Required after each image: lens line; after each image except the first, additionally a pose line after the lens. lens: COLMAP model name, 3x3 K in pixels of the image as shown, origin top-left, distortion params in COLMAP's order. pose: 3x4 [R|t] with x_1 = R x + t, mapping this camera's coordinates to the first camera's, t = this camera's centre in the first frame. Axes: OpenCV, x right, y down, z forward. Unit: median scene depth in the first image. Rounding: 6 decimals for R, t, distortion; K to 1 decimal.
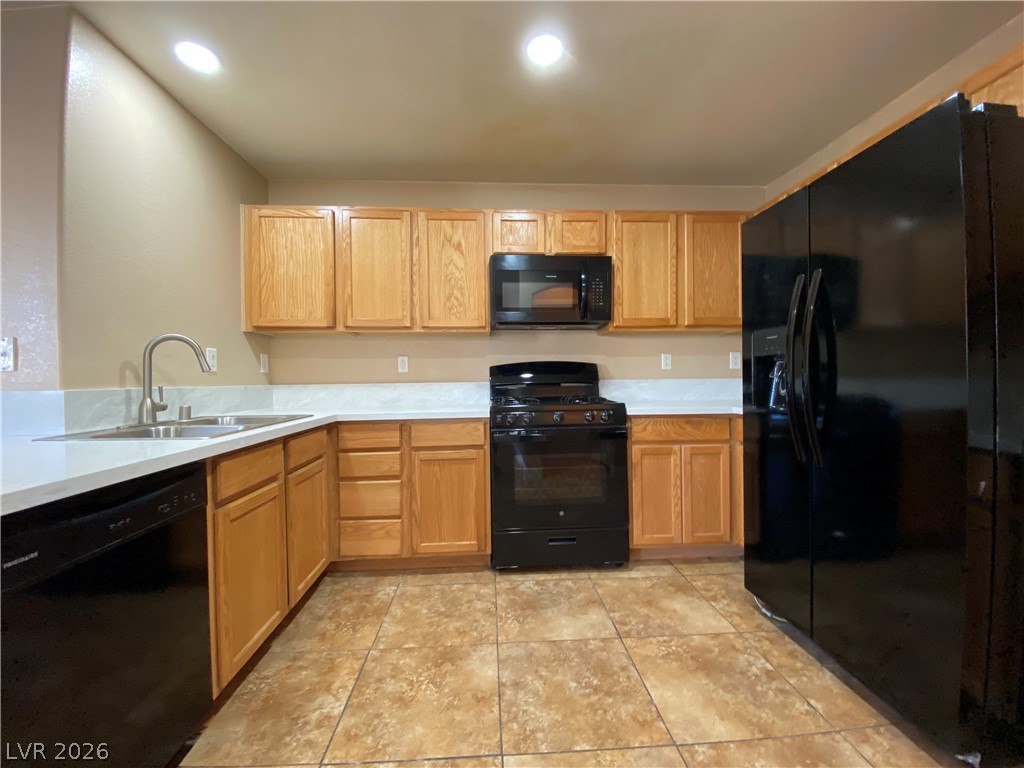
lens RADIAL K [[418.2, 0, 512.4], [0, 418.2, 378.5], [0, 0, 1]] dist [0.002822, -0.002579]
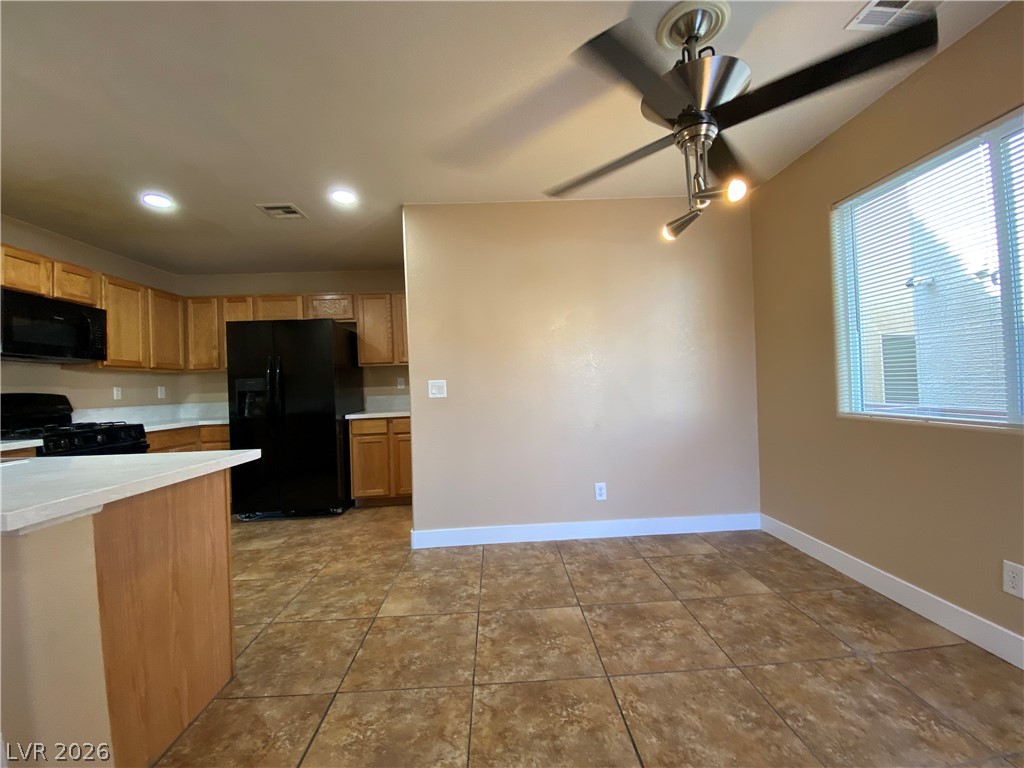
lens RADIAL K [[418.2, 0, 511.4], [0, 418.2, 381.5], [0, 0, 1]] dist [0.002822, -0.002579]
pose [[0.022180, 0.020668, 0.999540, -0.968214], [0.036334, 0.999109, -0.021465, -0.006526], [-0.999094, 0.036793, 0.021409, -0.232469]]
